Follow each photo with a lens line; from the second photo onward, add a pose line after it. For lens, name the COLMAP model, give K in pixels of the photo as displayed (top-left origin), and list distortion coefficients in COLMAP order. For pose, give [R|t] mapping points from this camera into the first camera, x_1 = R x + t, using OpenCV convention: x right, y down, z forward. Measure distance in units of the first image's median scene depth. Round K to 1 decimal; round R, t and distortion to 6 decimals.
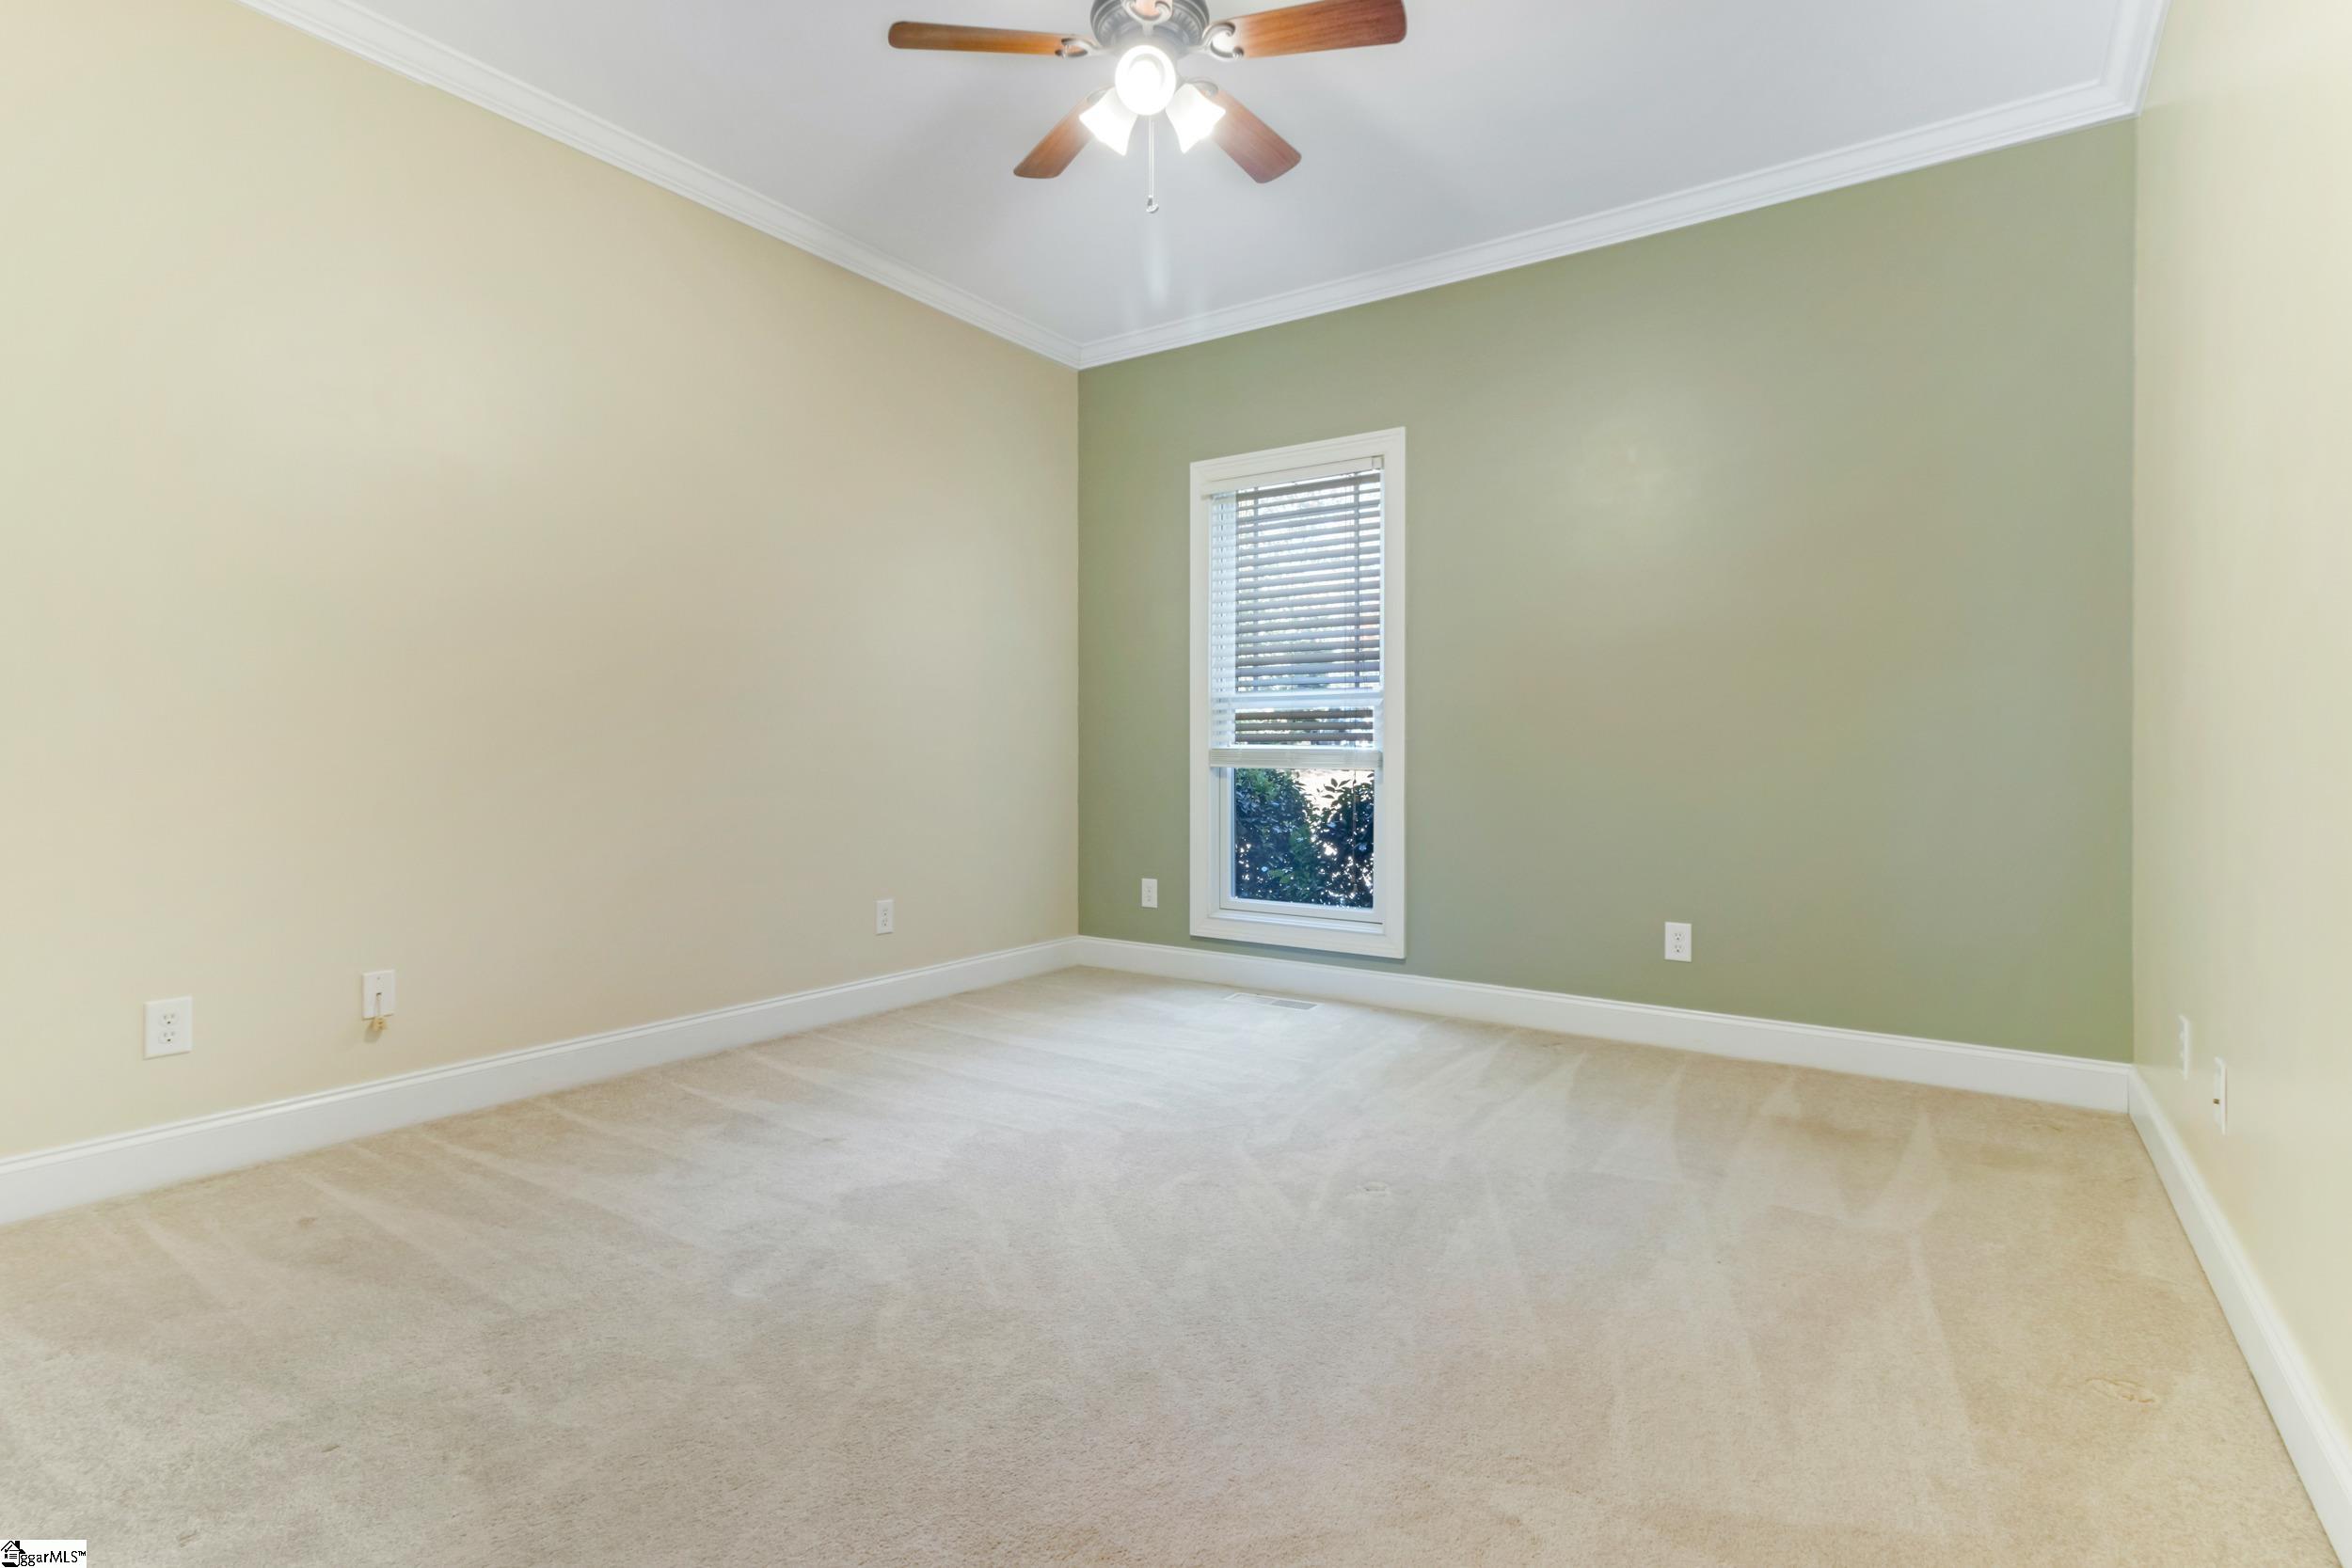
lens RADIAL K [[1128.7, 0, 1185.5], [0, 1128.7, 764.6], [0, 0, 1]] dist [0.003353, 0.000189]
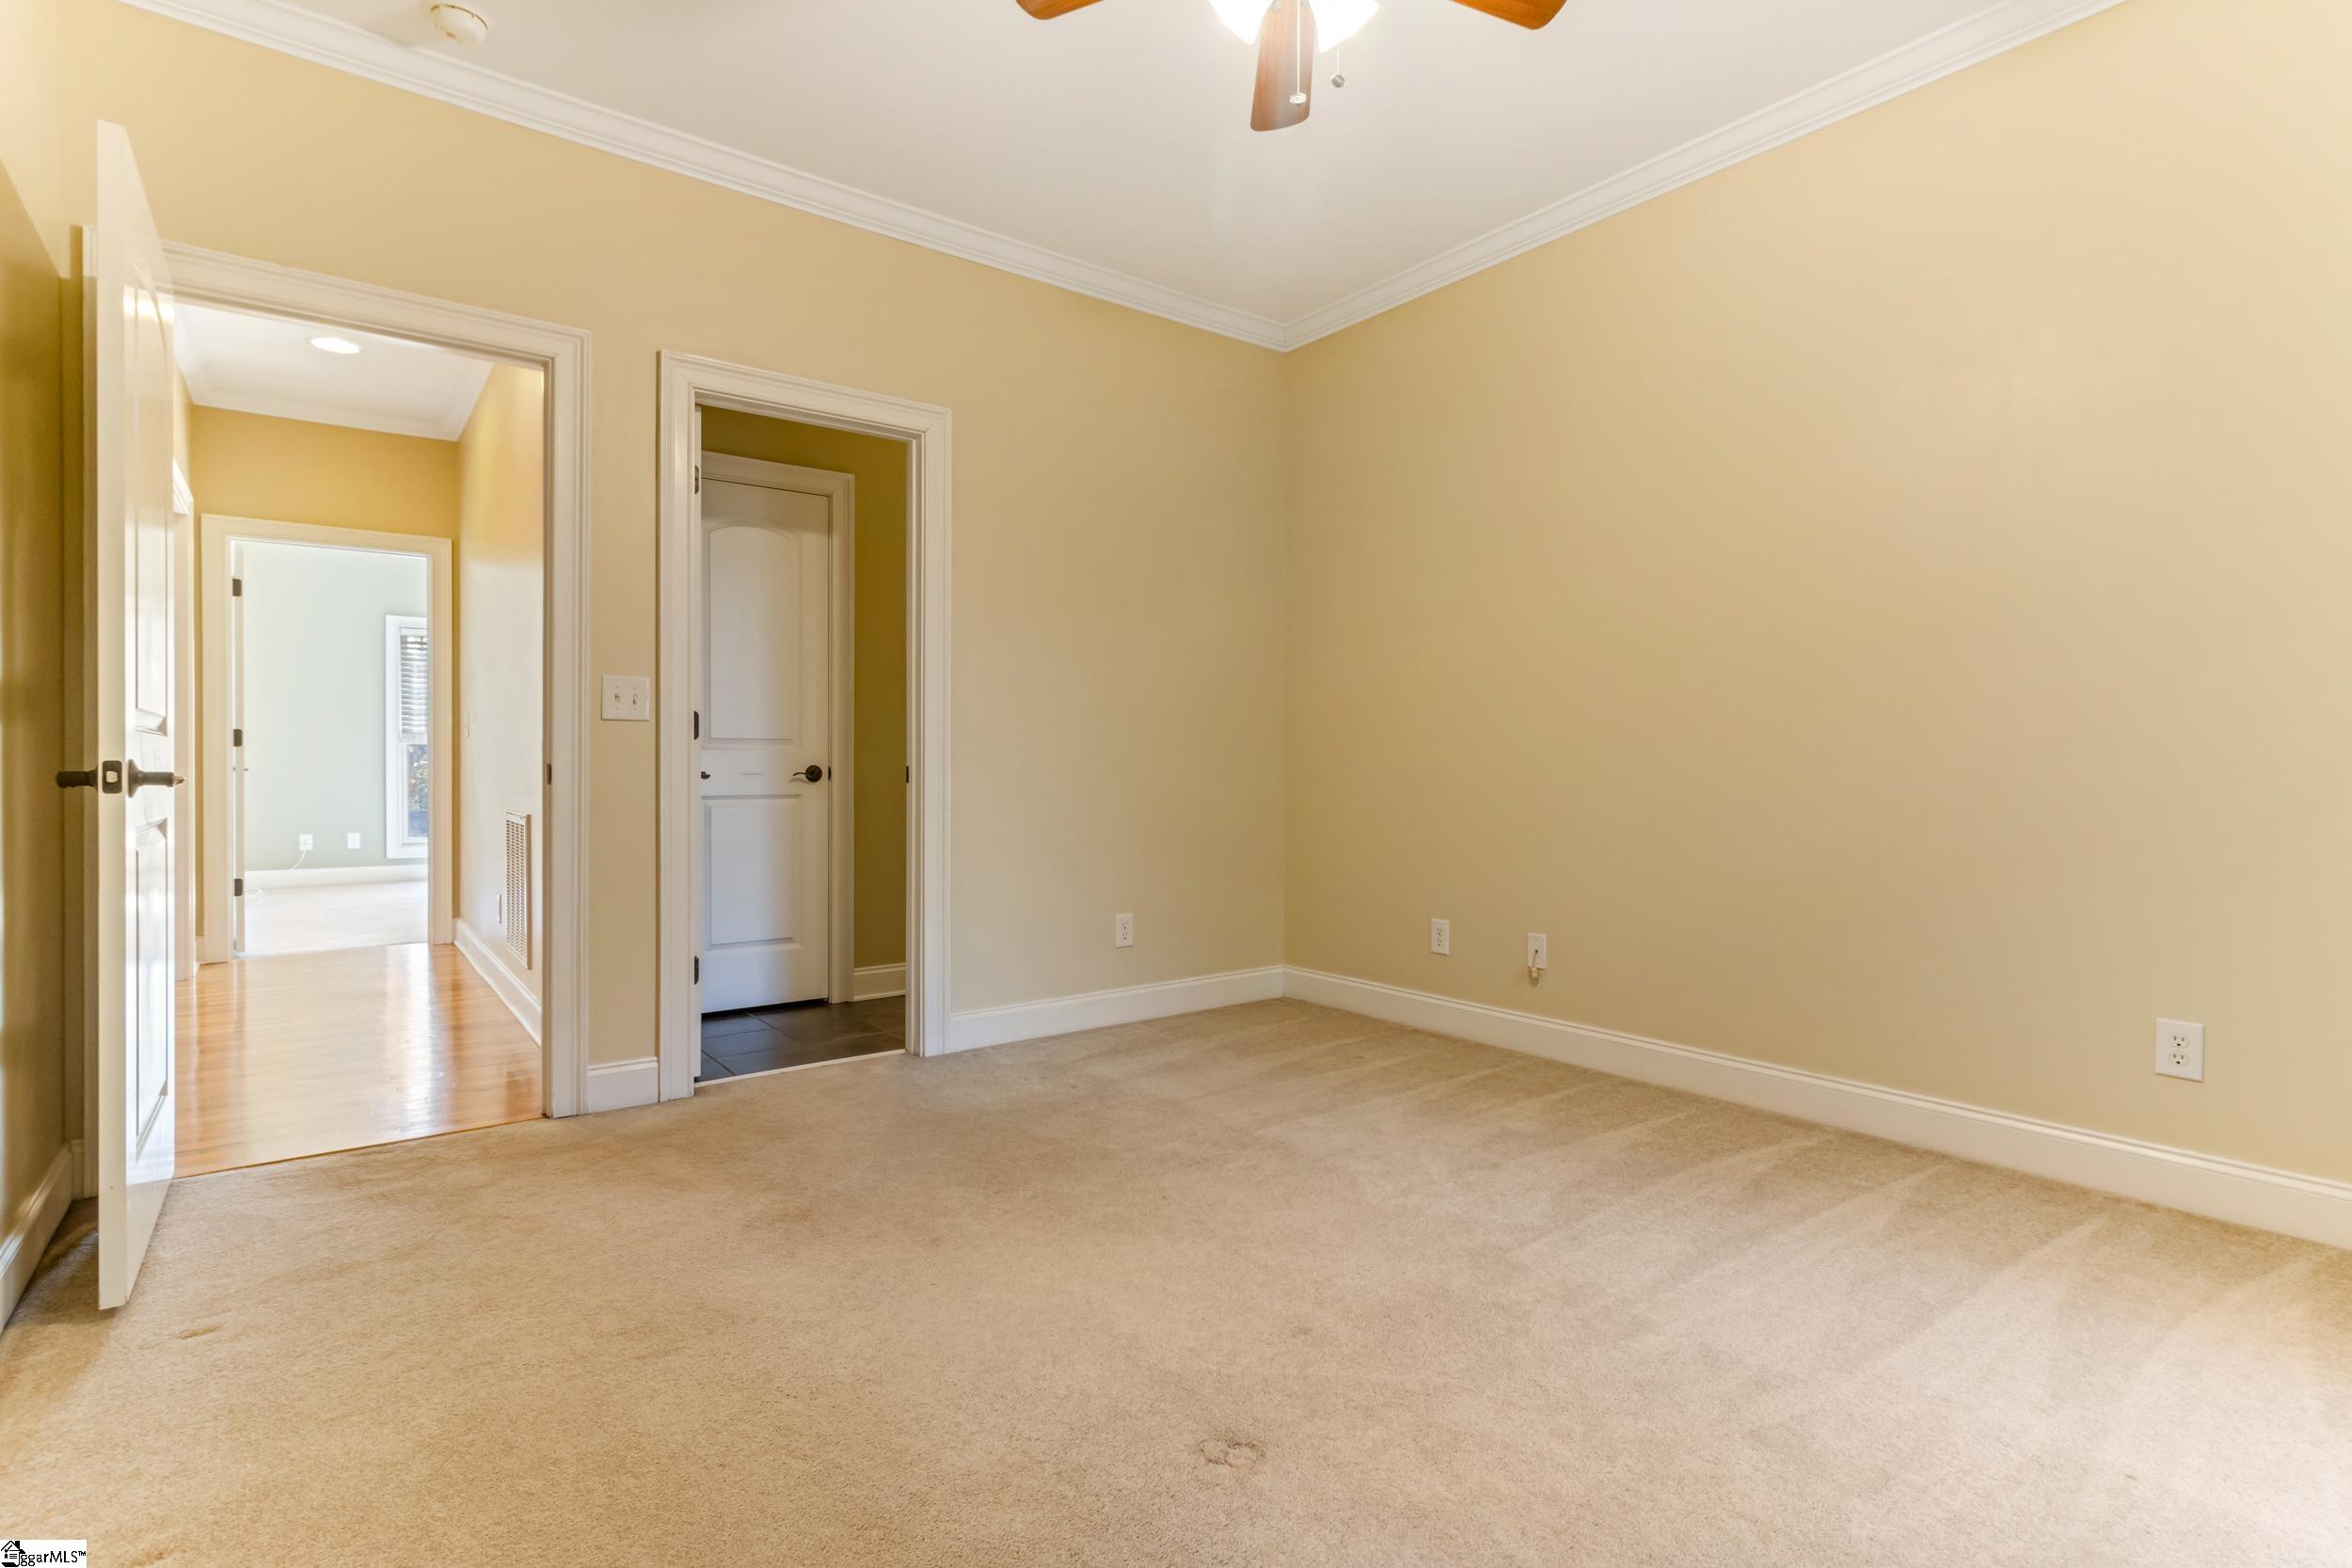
lens RADIAL K [[1128.7, 0, 1185.5], [0, 1128.7, 764.6], [0, 0, 1]] dist [0.003353, 0.000189]
pose [[-0.311386, -0.004665, -0.950272, 0.729167], [-0.014713, 0.999892, -0.000088, -0.011377], [0.950169, 0.013954, -0.311421, 1.090611]]
